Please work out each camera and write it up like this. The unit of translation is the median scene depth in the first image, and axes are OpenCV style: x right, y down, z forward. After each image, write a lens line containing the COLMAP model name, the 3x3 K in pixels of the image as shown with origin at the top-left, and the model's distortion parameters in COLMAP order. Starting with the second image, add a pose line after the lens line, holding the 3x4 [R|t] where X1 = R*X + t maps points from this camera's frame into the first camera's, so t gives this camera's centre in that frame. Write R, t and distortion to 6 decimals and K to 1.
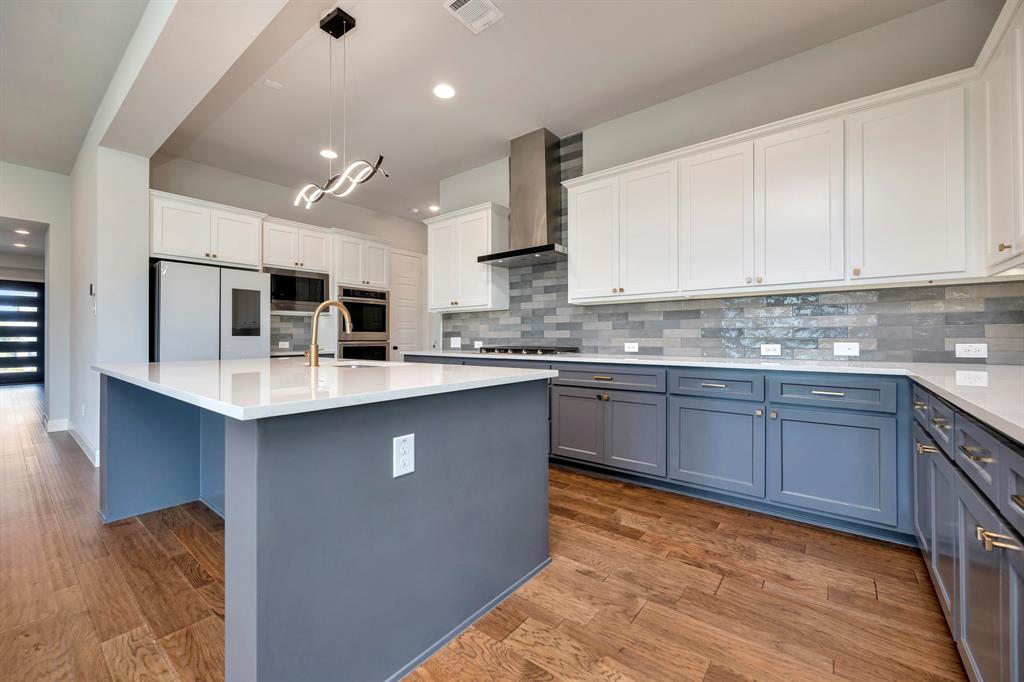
lens RADIAL K [[418.3, 0, 500.5], [0, 418.3, 326.6], [0, 0, 1]] dist [-0.008765, -0.000219]
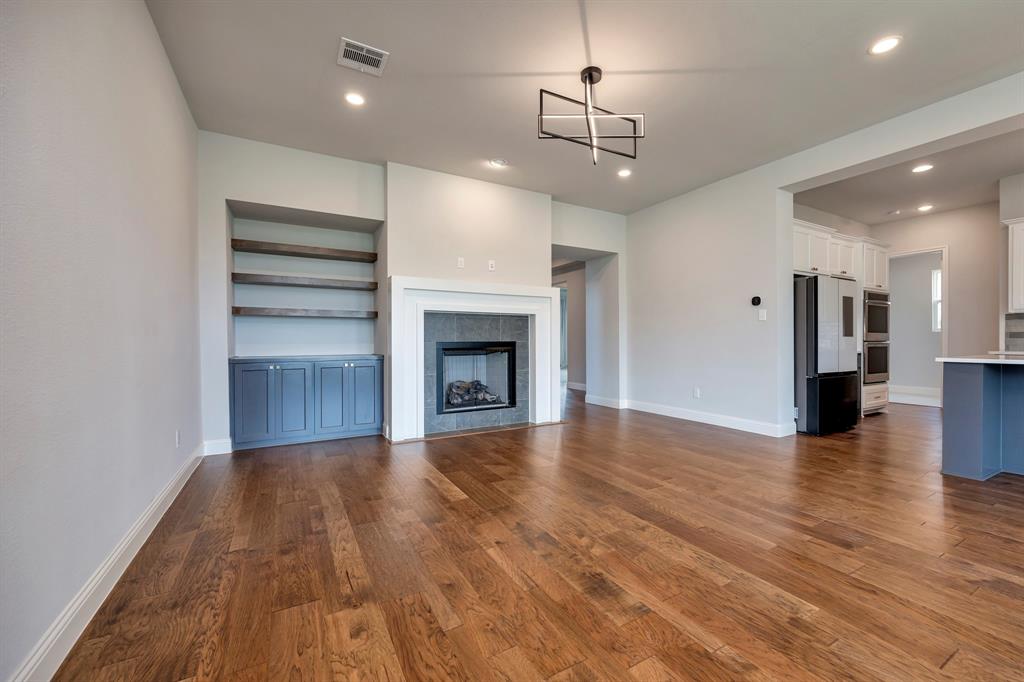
lens RADIAL K [[418.3, 0, 524.4], [0, 418.3, 349.1], [0, 0, 1]] dist [-0.008765, -0.000219]
pose [[0.936045, 0.007887, -0.351792, -1.071779], [0.010405, 0.998691, 0.050076, -0.011842], [0.351726, -0.050534, 0.934738, -0.417174]]
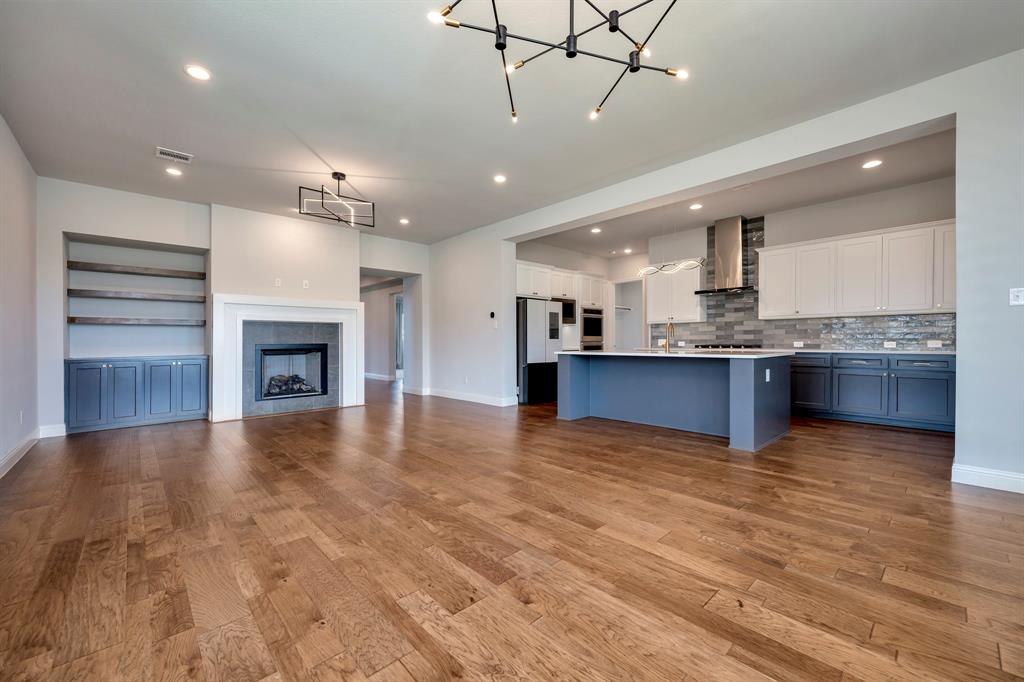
lens RADIAL K [[418.3, 0, 504.8], [0, 418.3, 341.5], [0, 0, 1]] dist [-0.008765, -0.000219]
pose [[0.989264, -0.005507, -0.146033, -0.569489], [0.009996, 0.999499, 0.030020, -0.023163], [0.145795, -0.031158, 0.988824, -0.787960]]
